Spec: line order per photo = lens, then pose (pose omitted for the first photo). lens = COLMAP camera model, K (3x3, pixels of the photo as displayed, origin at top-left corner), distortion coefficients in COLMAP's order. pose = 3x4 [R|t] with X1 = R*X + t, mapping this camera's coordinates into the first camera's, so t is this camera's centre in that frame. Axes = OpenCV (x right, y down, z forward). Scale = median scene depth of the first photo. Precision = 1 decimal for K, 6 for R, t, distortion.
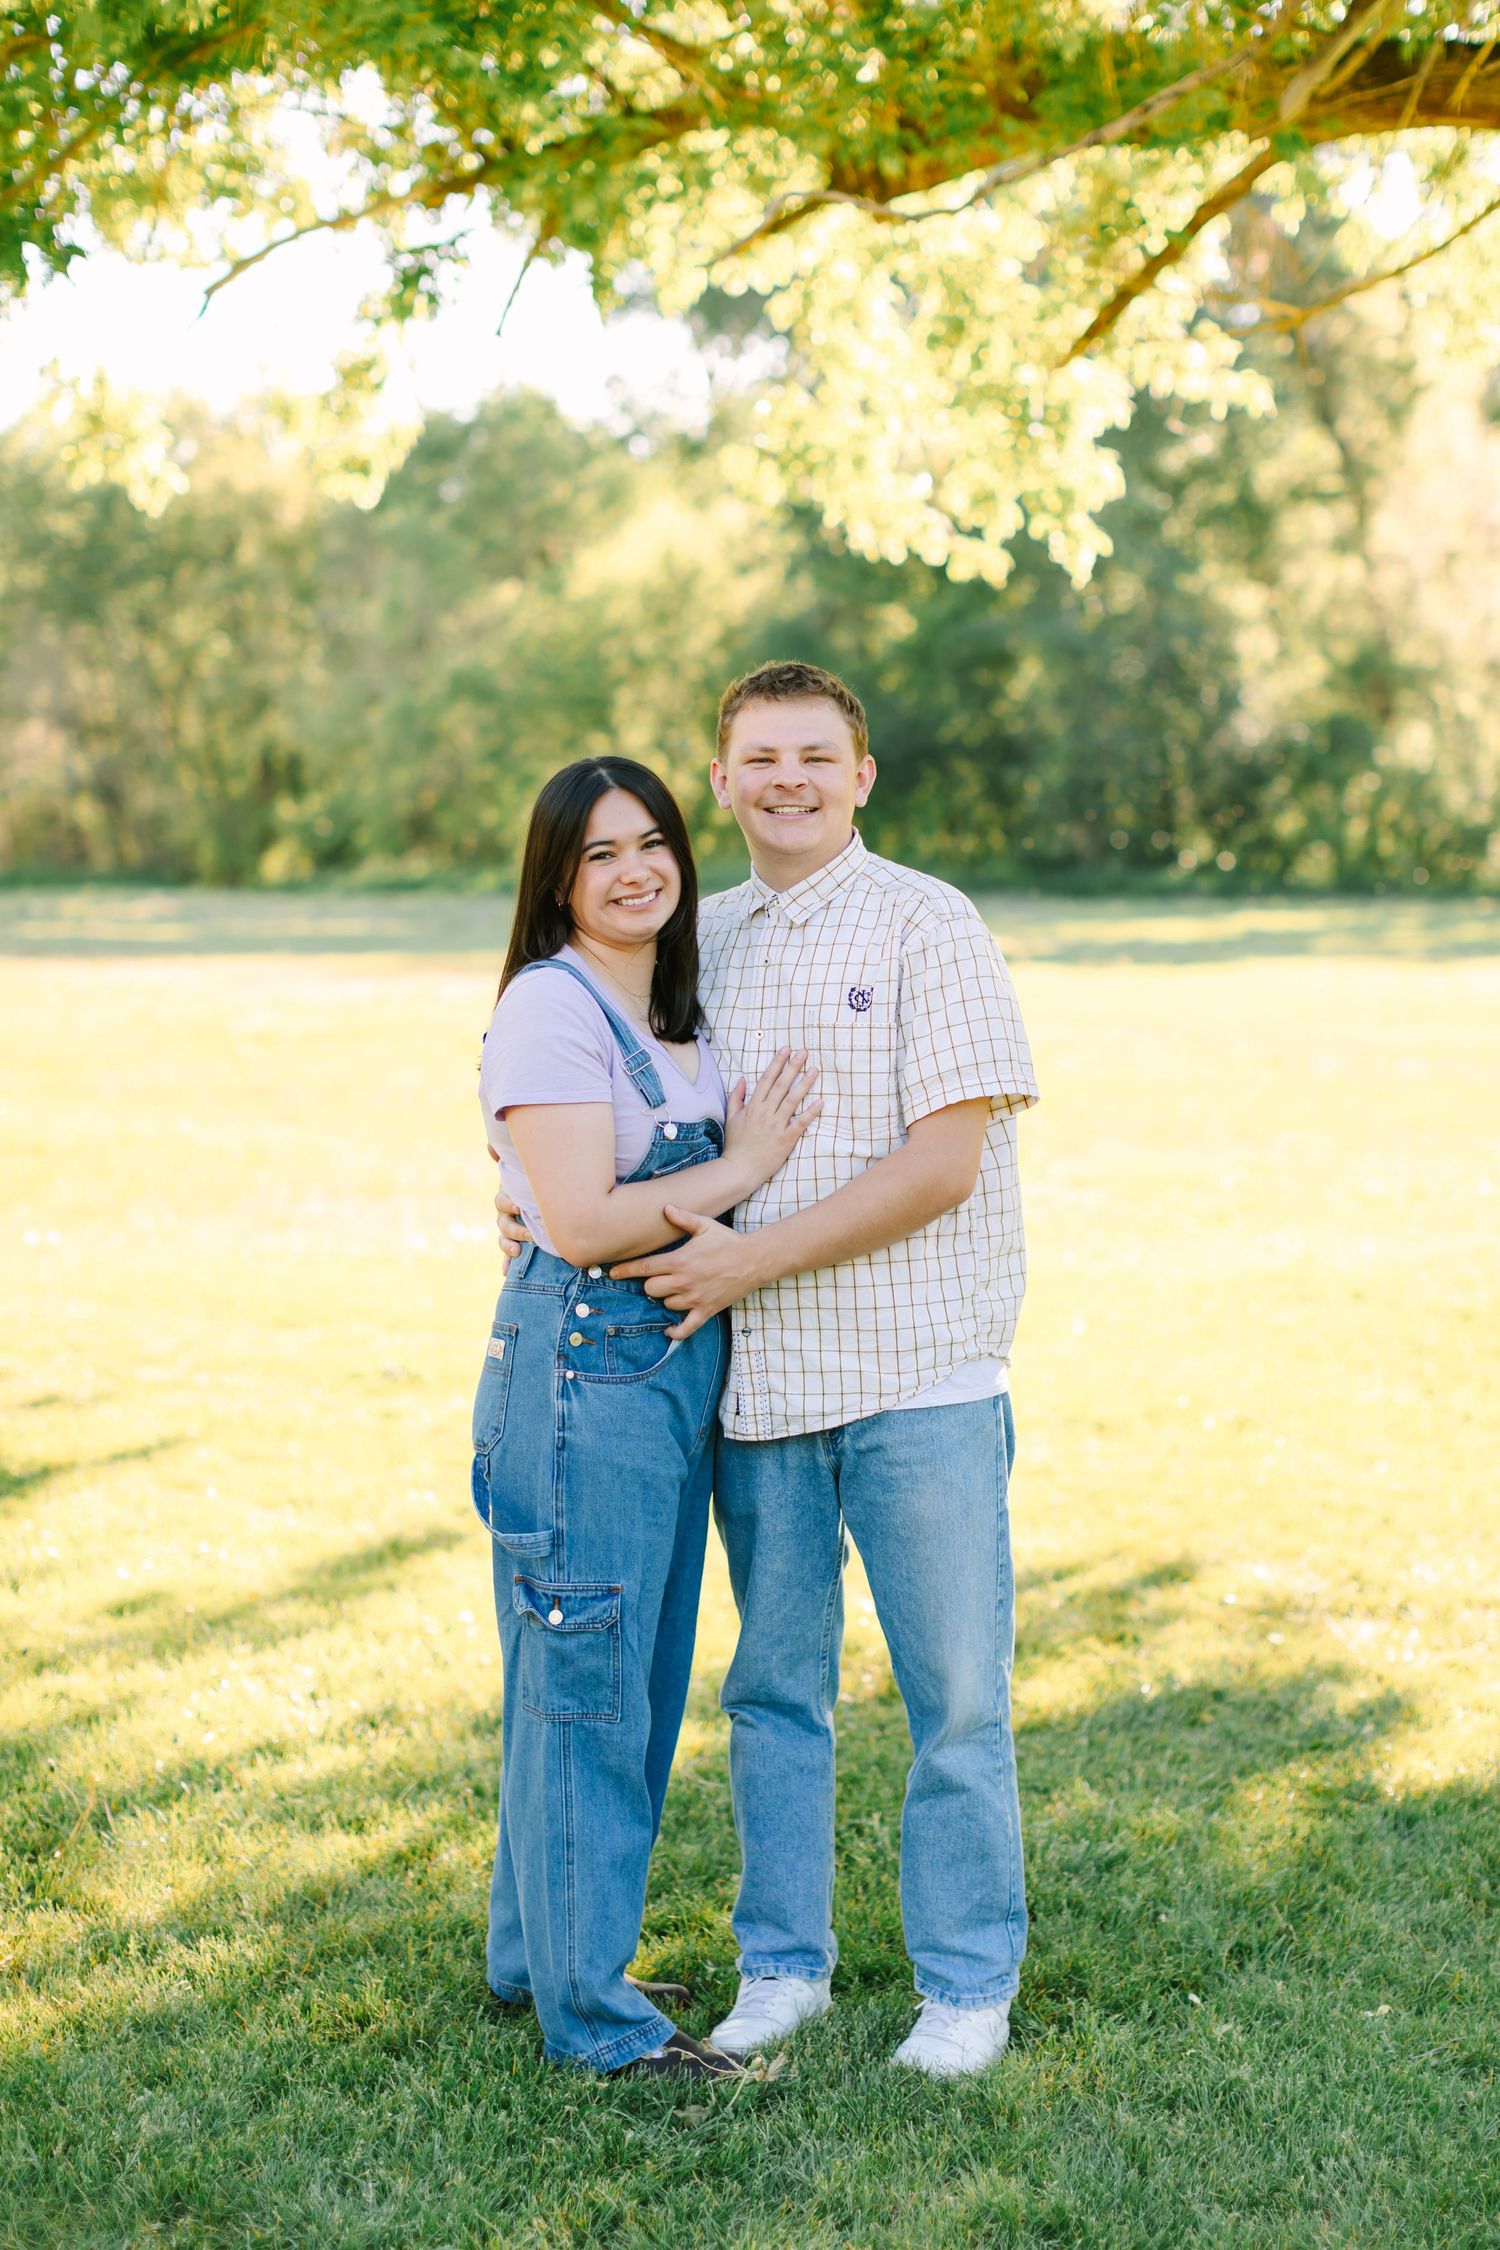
lens RADIAL K [[3472.5, 0, 792.9], [0, 3472.5, 1126.1], [0, 0, 1]] dist [0.013852, -0.029520]
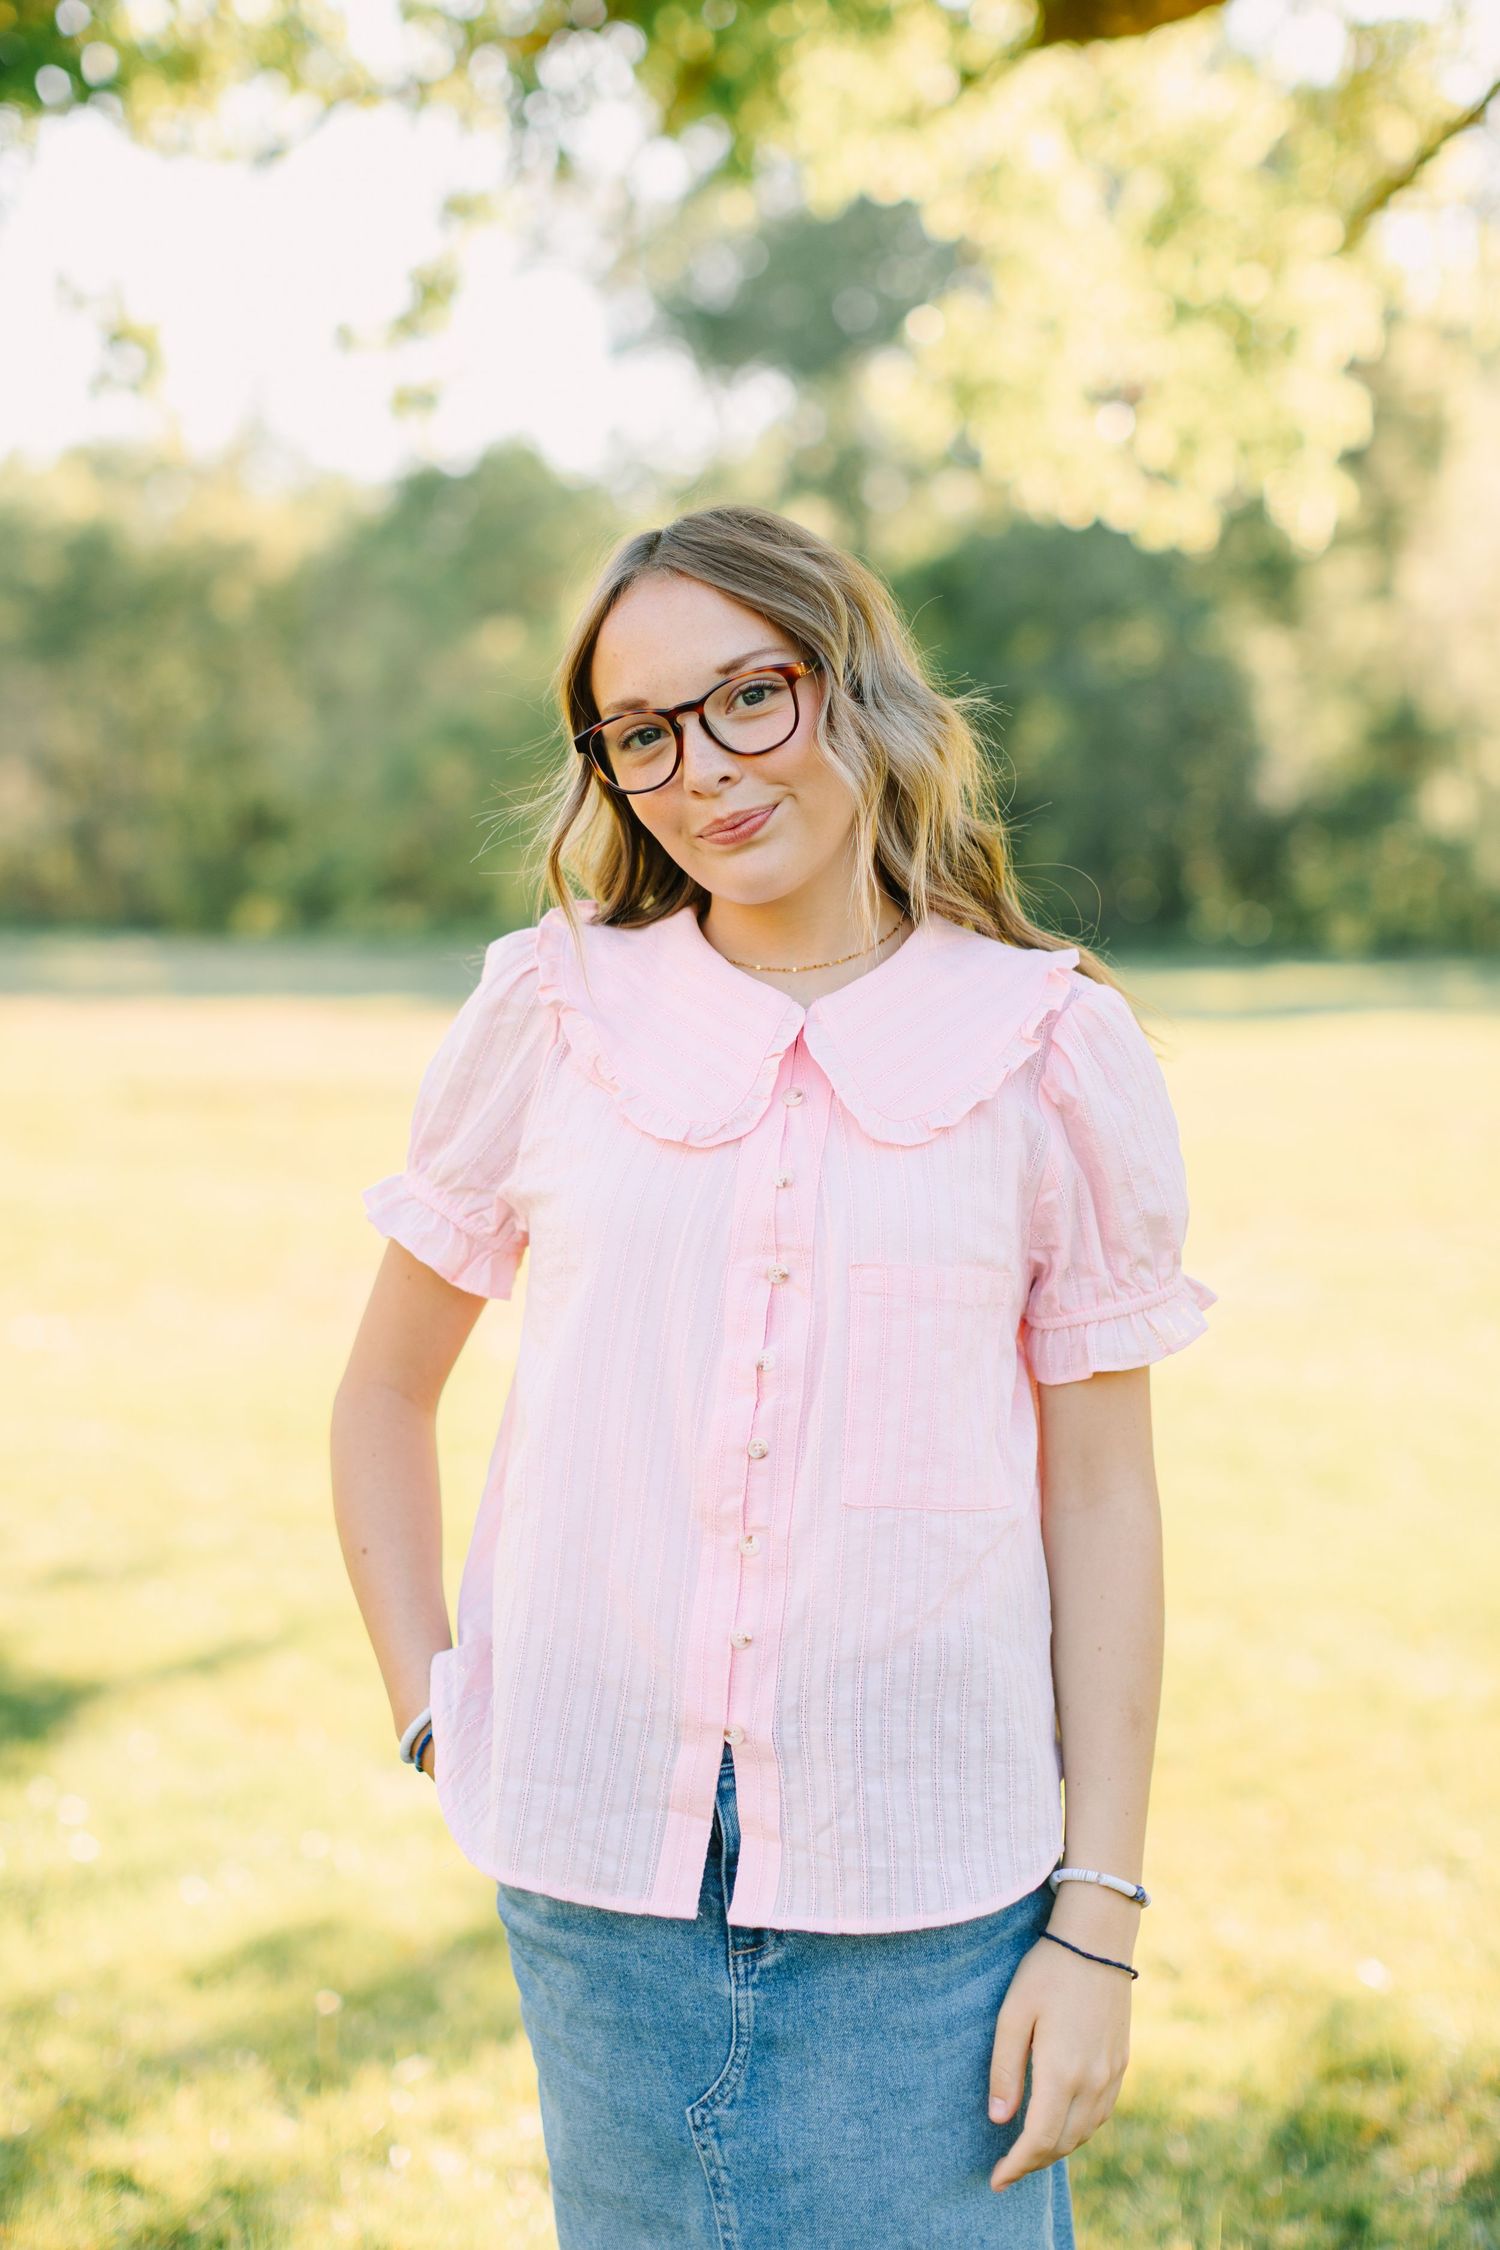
lens RADIAL K [[3389.4, 0, 746.7], [0, 3389.4, 1127.6], [0, 0, 1]] dist [0.008192, 0.049825]
pose [[0.999957, 0.008488, 0.003844, -0.051049], [-0.008413, 0.999784, -0.019015, -0.001709], [-0.004004, 0.018982, 0.999812, 0.195664]]
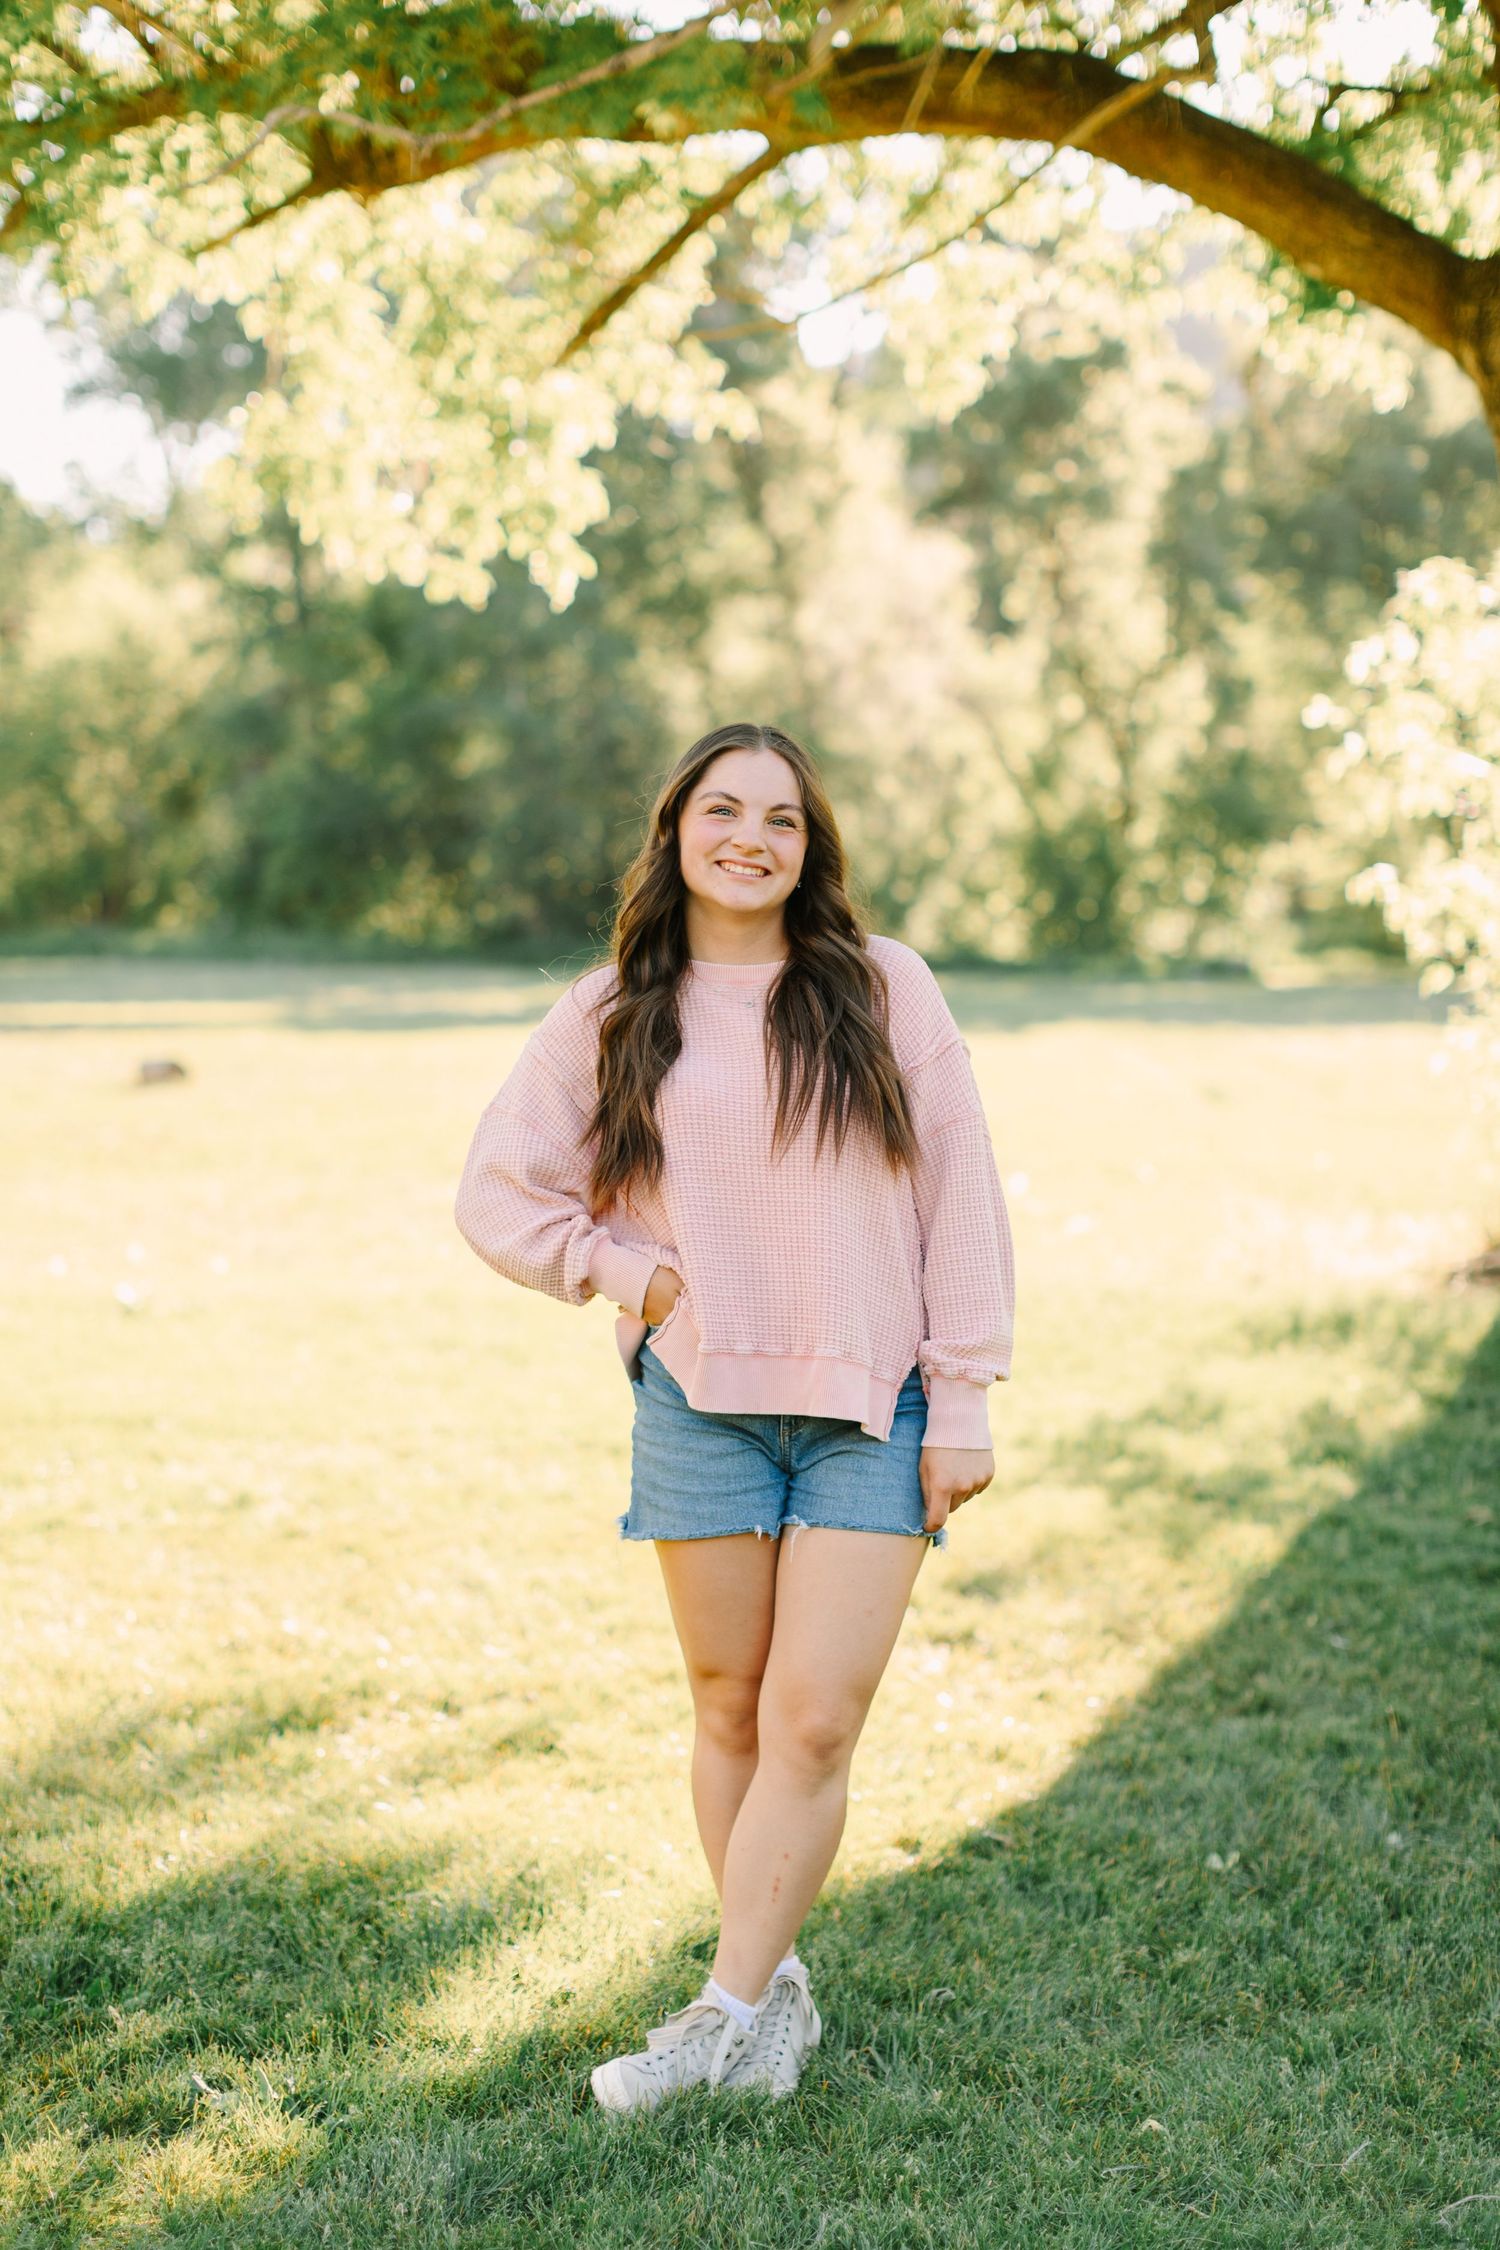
lens RADIAL K [[3259.9, 0, 682.3], [0, 3259.9, 1138.4], [0, 0, 1]] dist [0.009662, -0.007536]
pose [[0.990844, -0.000638, 0.135007, -0.008530], [0.003196, 0.999819, -0.018733, 0.012223], [-0.134970, 0.018993, 0.990668, 0.081925]]
